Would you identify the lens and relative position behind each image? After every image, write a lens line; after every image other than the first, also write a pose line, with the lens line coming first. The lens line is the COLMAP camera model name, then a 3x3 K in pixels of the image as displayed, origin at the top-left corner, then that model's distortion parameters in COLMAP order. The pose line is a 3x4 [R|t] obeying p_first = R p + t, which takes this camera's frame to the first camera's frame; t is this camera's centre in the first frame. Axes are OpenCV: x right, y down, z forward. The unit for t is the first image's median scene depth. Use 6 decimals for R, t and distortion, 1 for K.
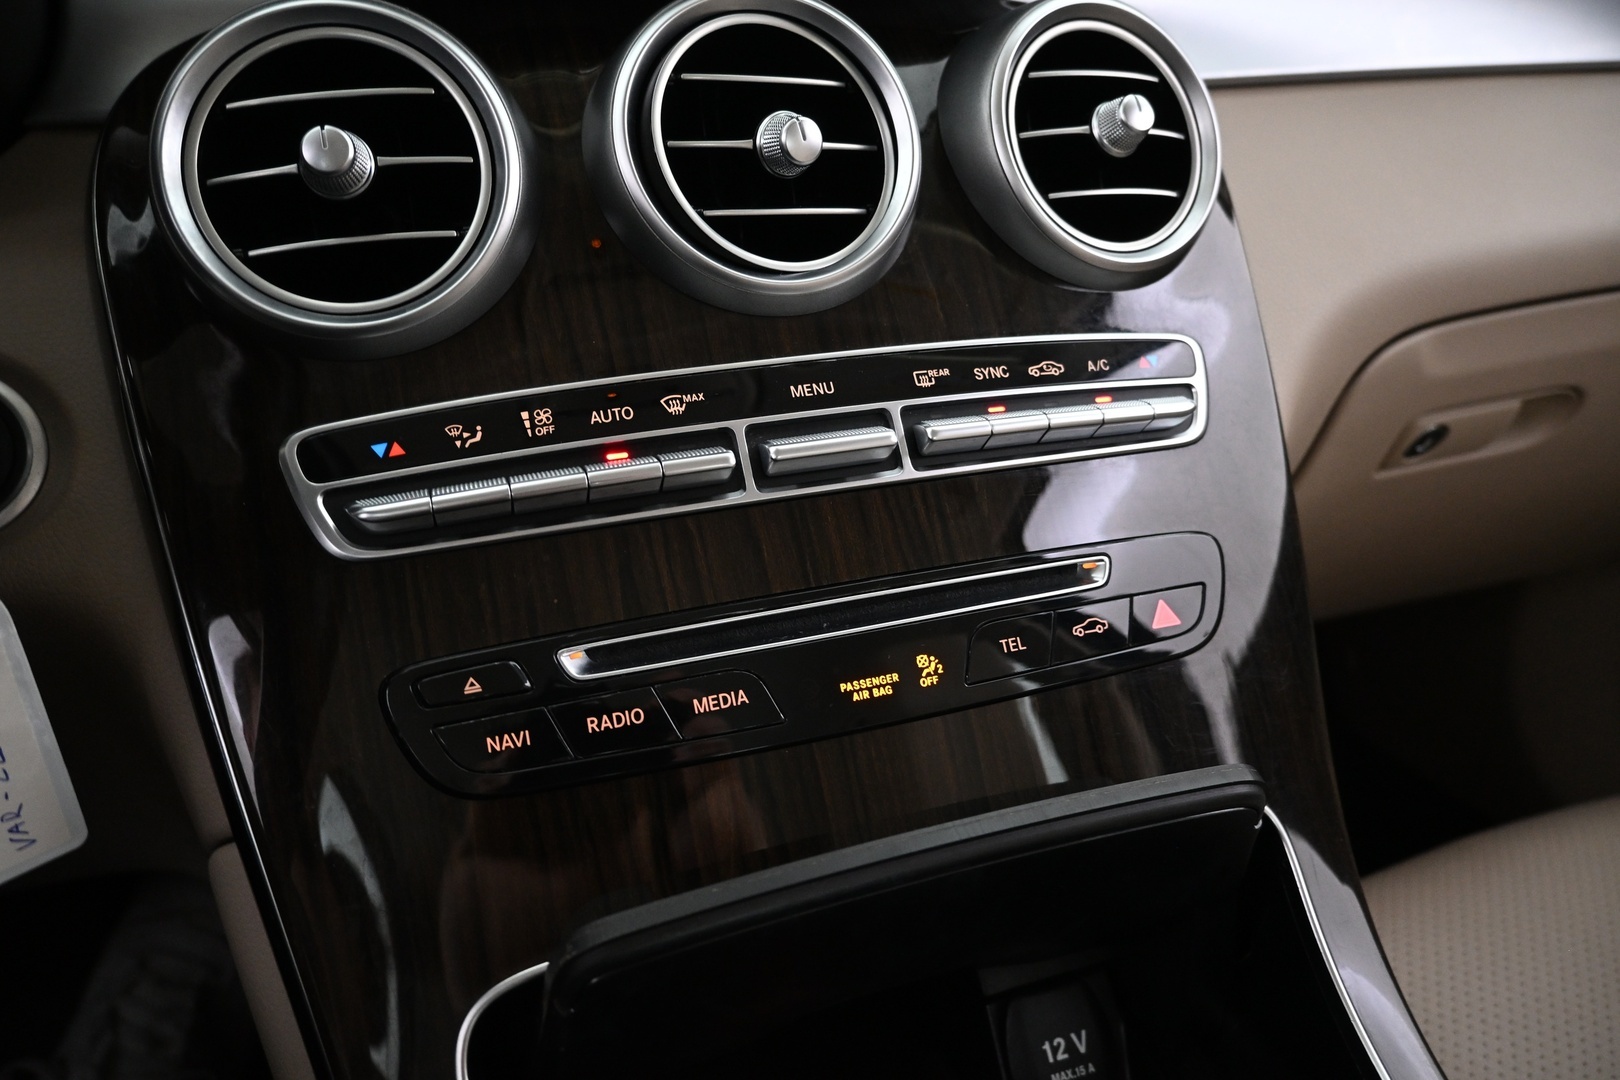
lens RADIAL K [[1100.5, 0, 809.1], [0, 1100.5, 534.0], [0, 0, 1]] dist [0.002664, -0.005618]
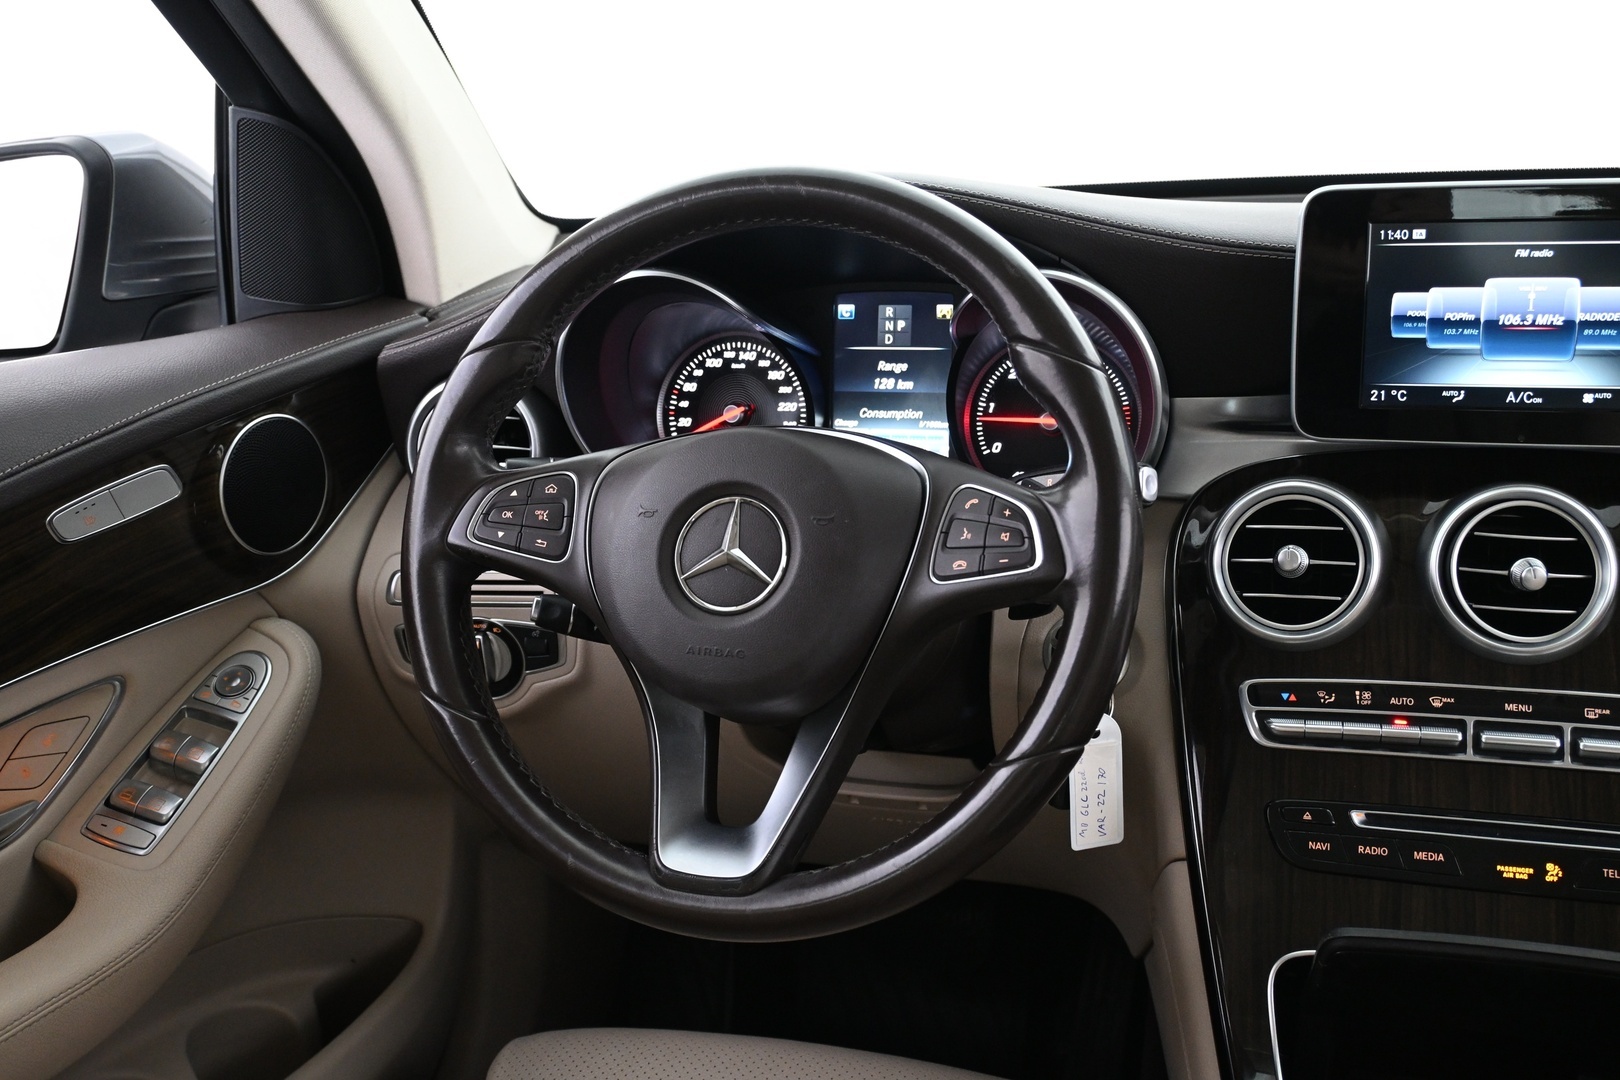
lens RADIAL K [[1591.7, 0, 811.0], [0, 1591.7, 530.2], [0, 0, 1]] dist [0.011875, 0.000000]
pose [[0.808363, 0.149880, -0.569285, 0.550078], [-0.198840, 0.979728, -0.024406, -0.128145], [0.554086, 0.132926, 0.821778, -1.994009]]
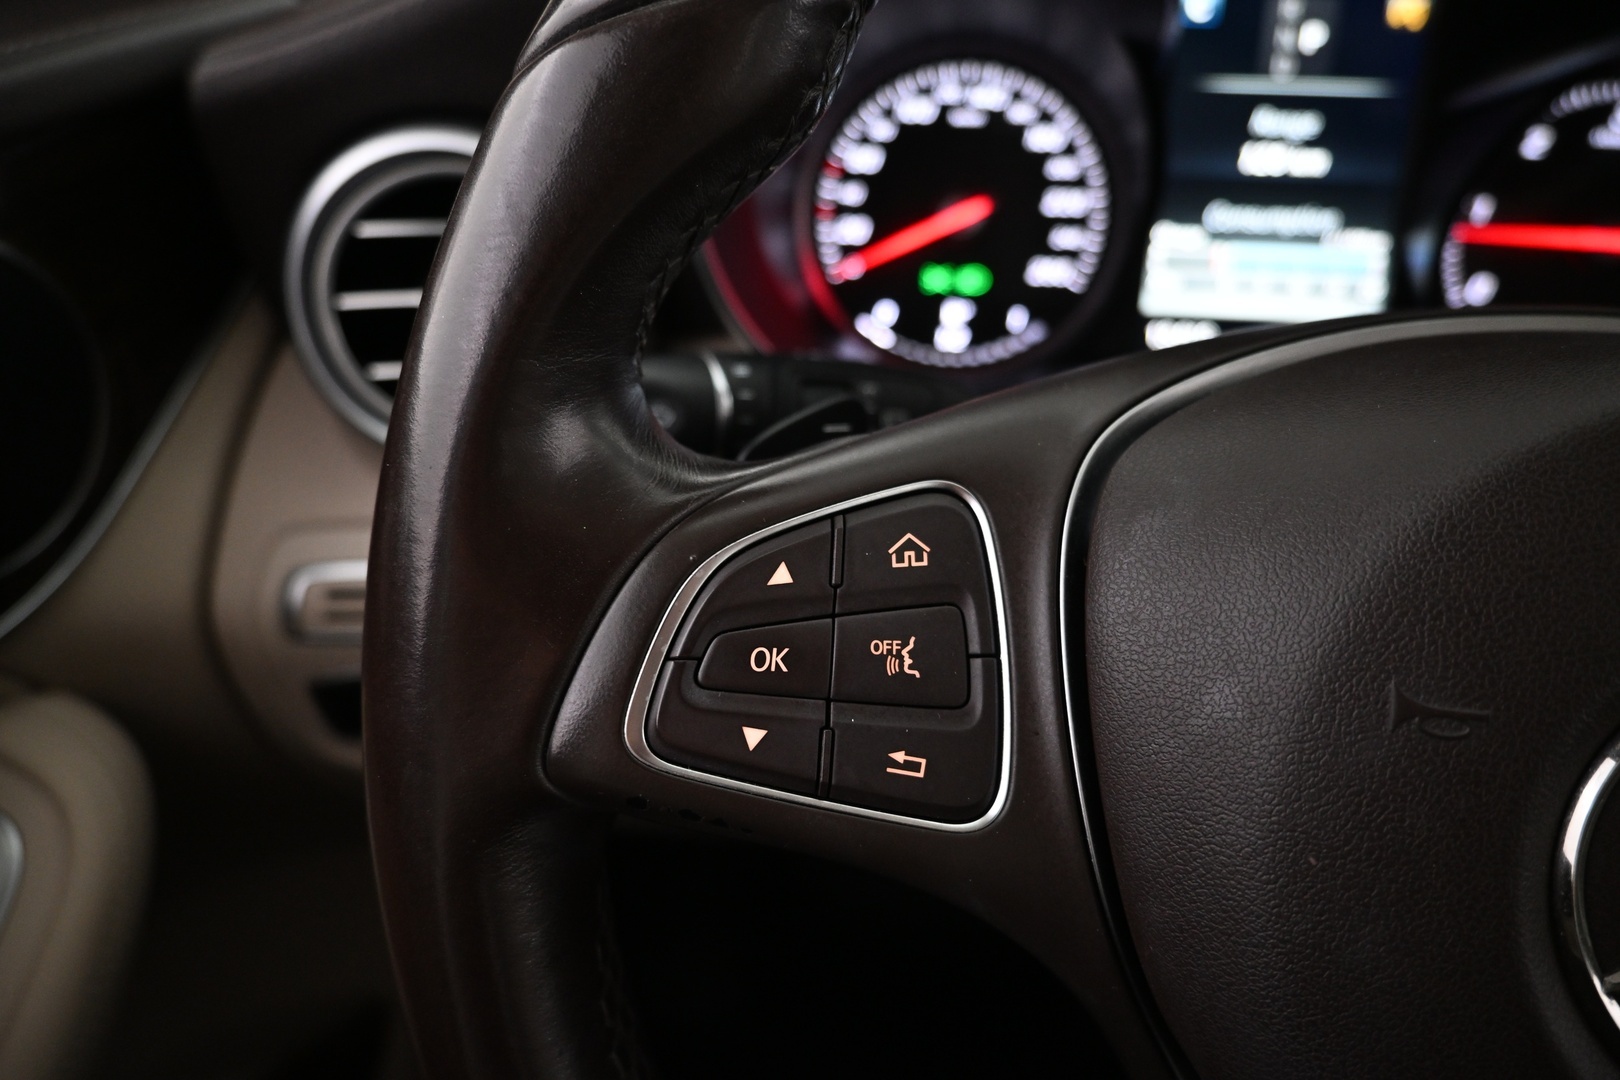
lens RADIAL K [[1100.5, 0, 800.7], [0, 1100.5, 526.1], [0, 0, 1]] dist [0.002664, -0.005618]
pose [[0.910173, 0.233784, -0.341952, -1.386303], [-0.183563, 0.967669, 0.172980, -0.282394], [0.371336, -0.094672, 0.923660, -0.402045]]
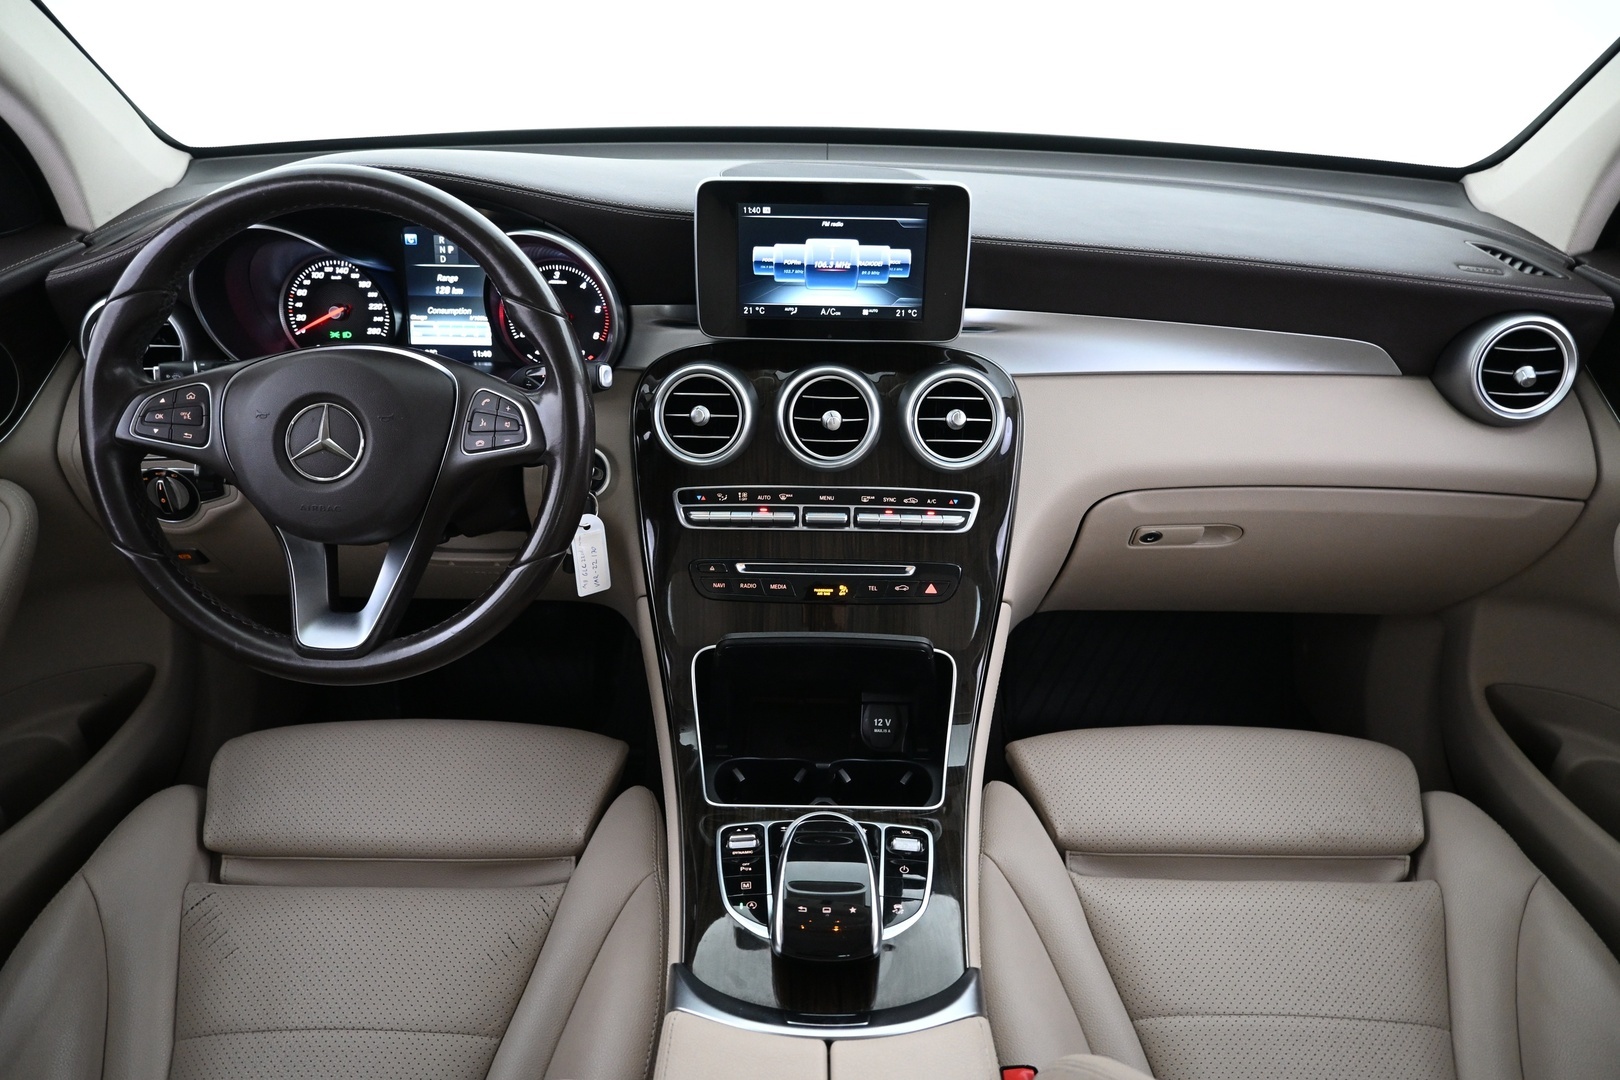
lens RADIAL K [[1100.5, 0, 807.7], [0, 1100.5, 529.7], [0, 0, 1]] dist [0.002664, -0.005618]
pose [[0.940383, 0.194114, -0.279285, 0.908583], [-0.160085, 0.977110, 0.140106, -0.506200], [0.300089, -0.087044, 0.949932, -2.174797]]
